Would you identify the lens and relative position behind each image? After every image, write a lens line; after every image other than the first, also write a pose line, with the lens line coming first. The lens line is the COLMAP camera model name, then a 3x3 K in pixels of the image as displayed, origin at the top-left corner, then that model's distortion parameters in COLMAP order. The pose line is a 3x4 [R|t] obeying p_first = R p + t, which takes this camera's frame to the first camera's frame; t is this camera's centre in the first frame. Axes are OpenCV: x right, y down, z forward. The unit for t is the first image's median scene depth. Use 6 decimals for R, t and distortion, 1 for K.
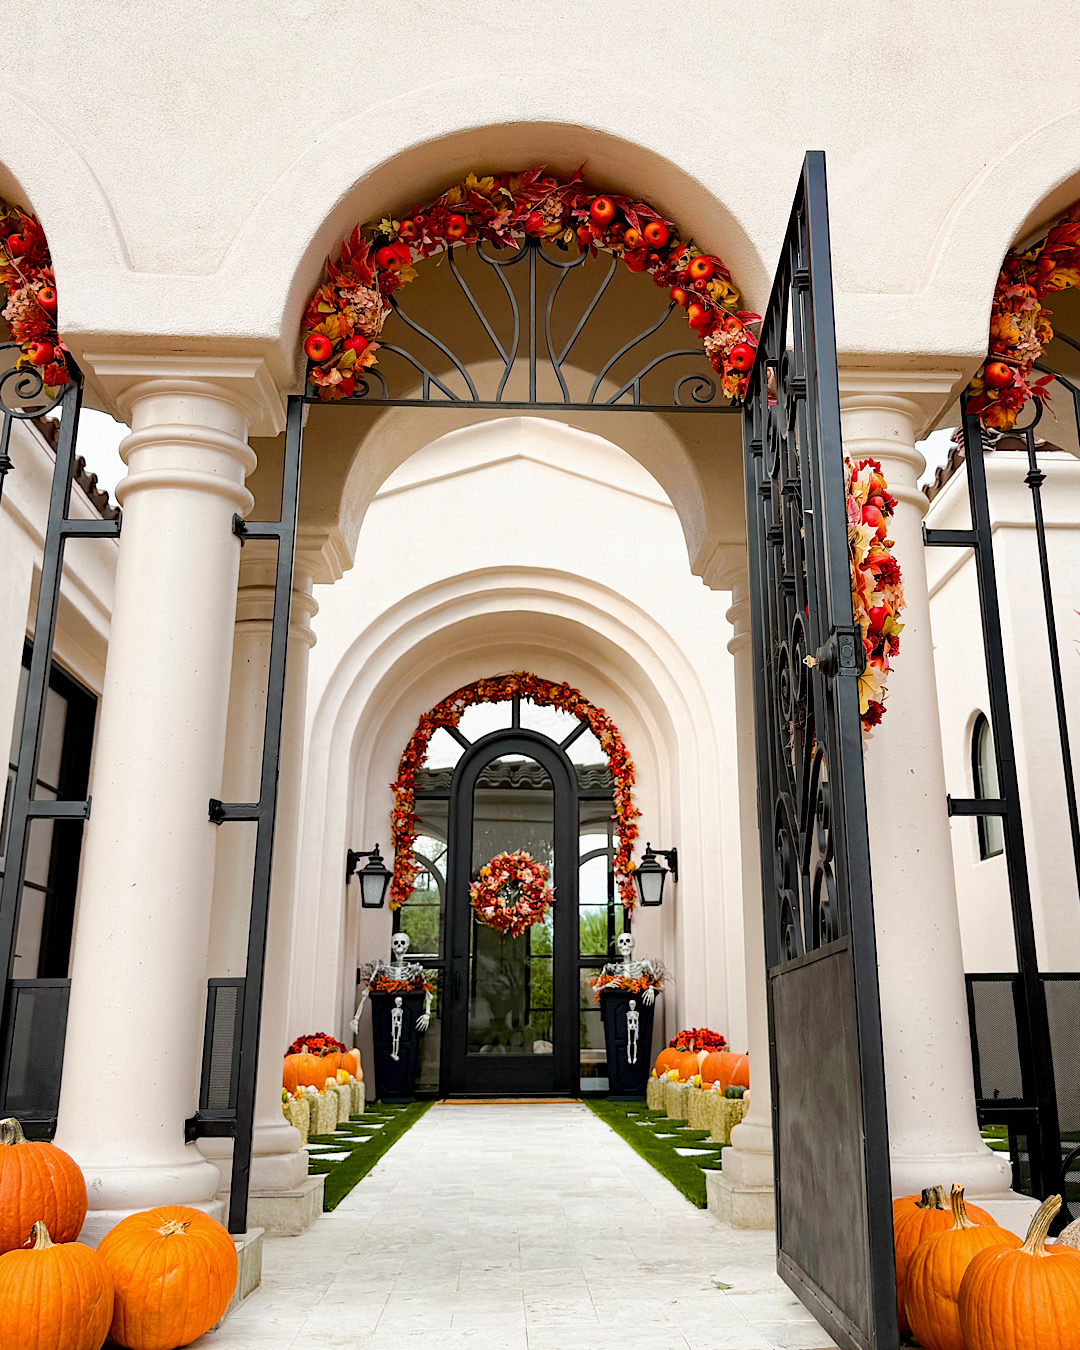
lens RADIAL K [[1153.8, 0, 540.0], [0, 1153.8, 675.0], [0, 0, 1]] dist [0.099718, -0.180710]
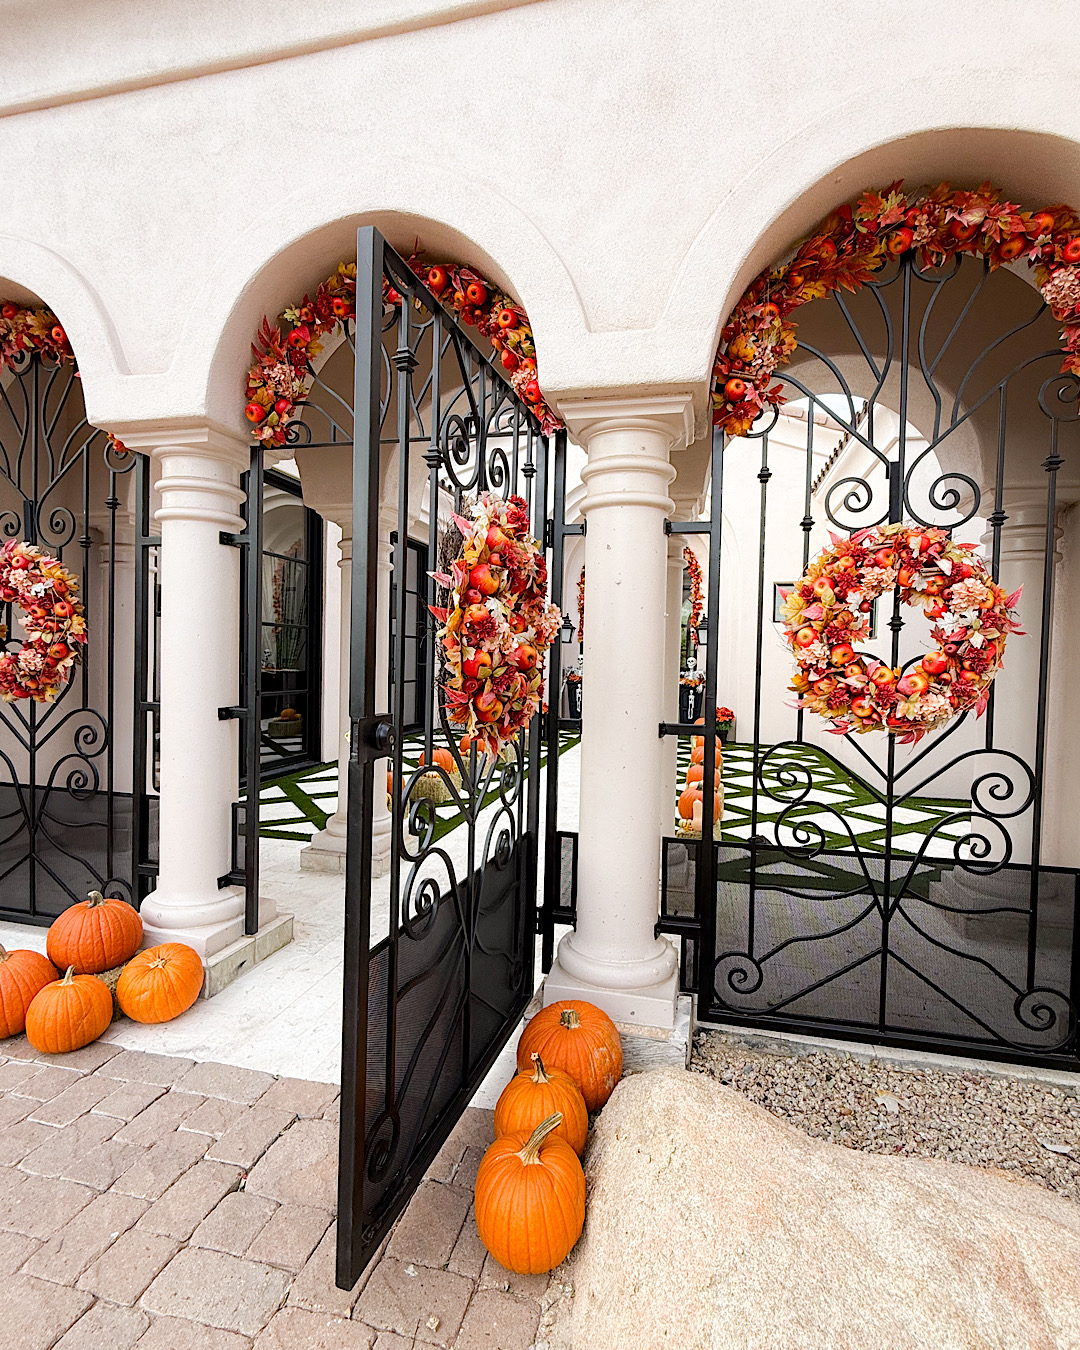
lens RADIAL K [[549.2, 0, 540.0], [0, 549.2, 675.0], [0, 0, 1]] dist [0.000468, -0.009911]
pose [[0.971550, 0.030153, -0.234906, 0.328307], [0.036106, 0.961410, 0.272740, -0.129304], [0.234065, -0.273462, 0.932970, 0.320156]]
